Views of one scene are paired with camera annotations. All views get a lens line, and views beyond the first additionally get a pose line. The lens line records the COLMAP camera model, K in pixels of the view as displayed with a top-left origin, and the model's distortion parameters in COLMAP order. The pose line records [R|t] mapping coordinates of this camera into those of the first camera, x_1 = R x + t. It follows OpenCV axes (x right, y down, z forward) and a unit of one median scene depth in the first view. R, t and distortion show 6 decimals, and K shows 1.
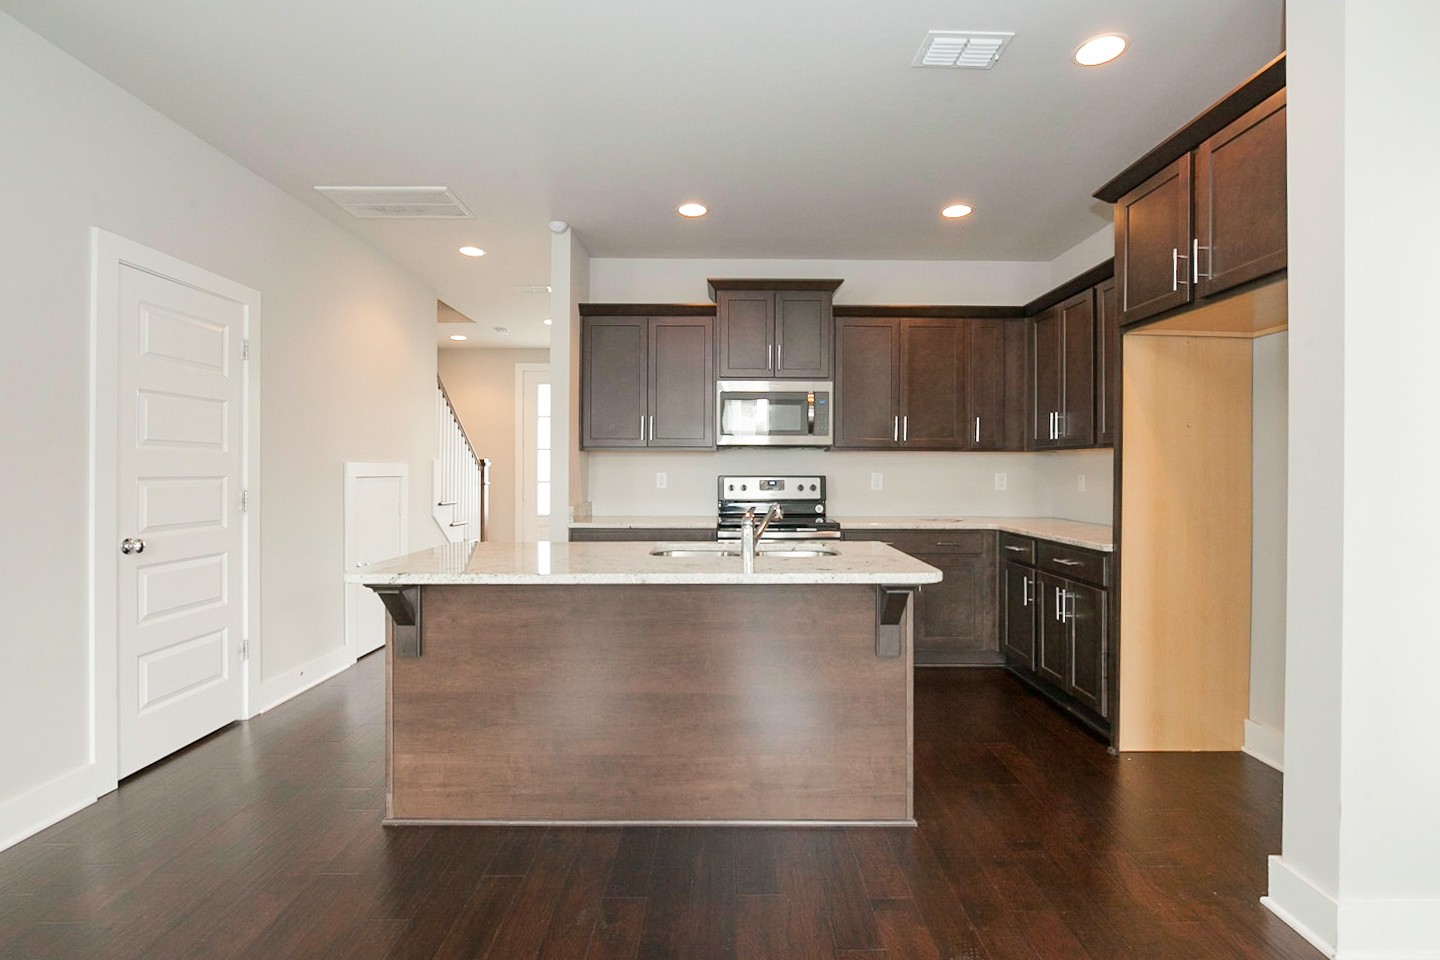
lens RADIAL K [[663.8, 0, 722.1], [0, 663.8, 466.3], [0, 0, 1]] dist [-0.016125, 0.000687]
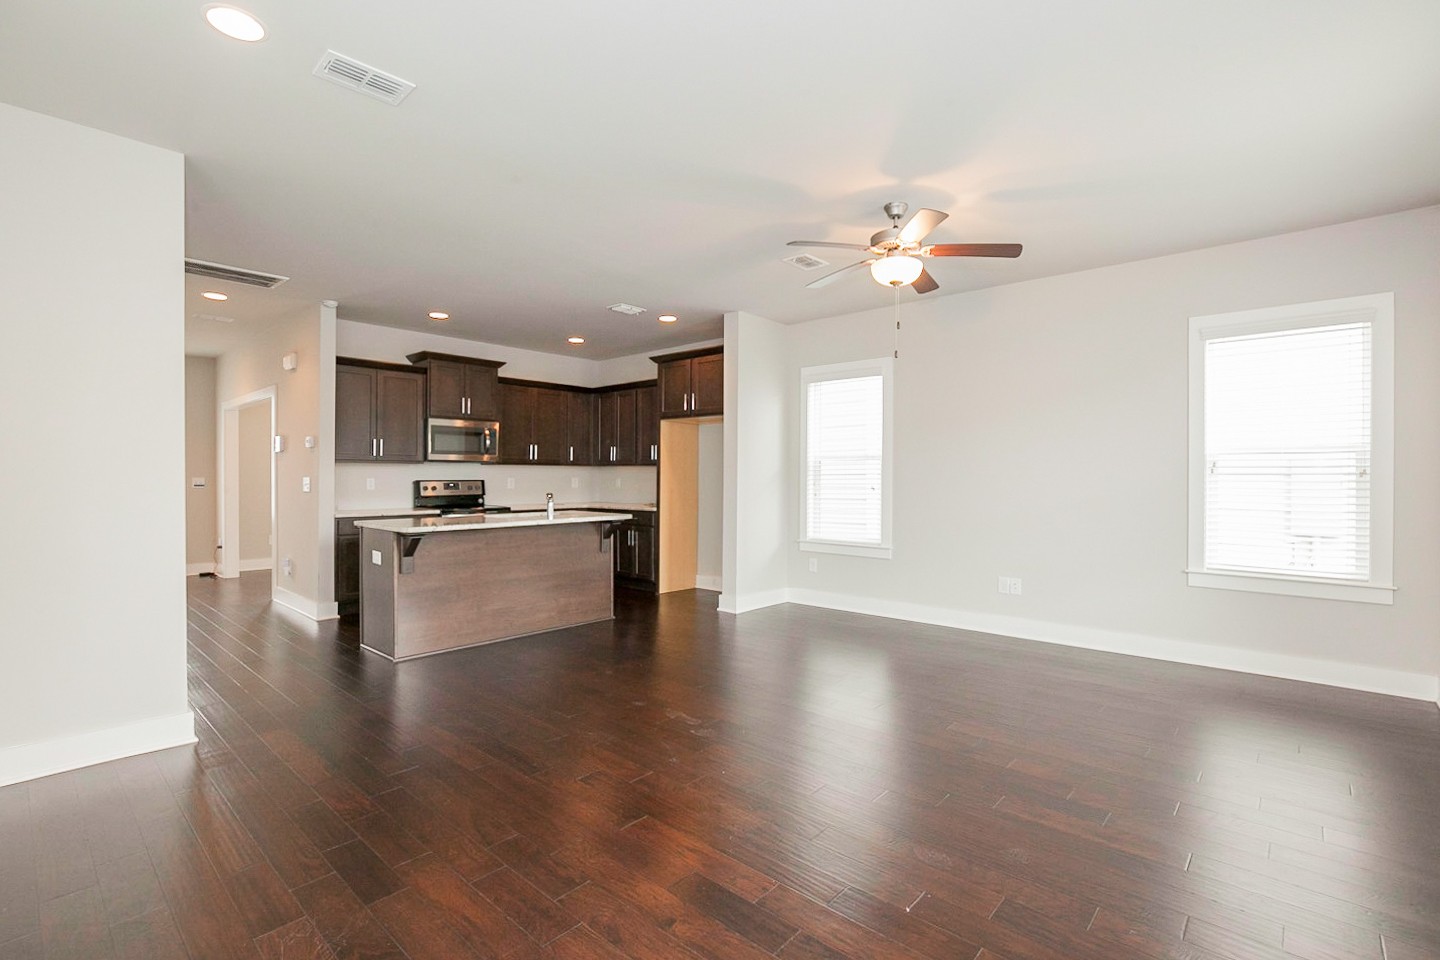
lens RADIAL K [[663.8, 0, 722.1], [0, 663.8, 466.3], [0, 0, 1]] dist [-0.016125, 0.000687]
pose [[0.673236, 0.009978, 0.739360, -0.761662], [-0.004734, 0.999947, -0.009184, -0.007815], [-0.739412, 0.002683, 0.673248, -0.587467]]
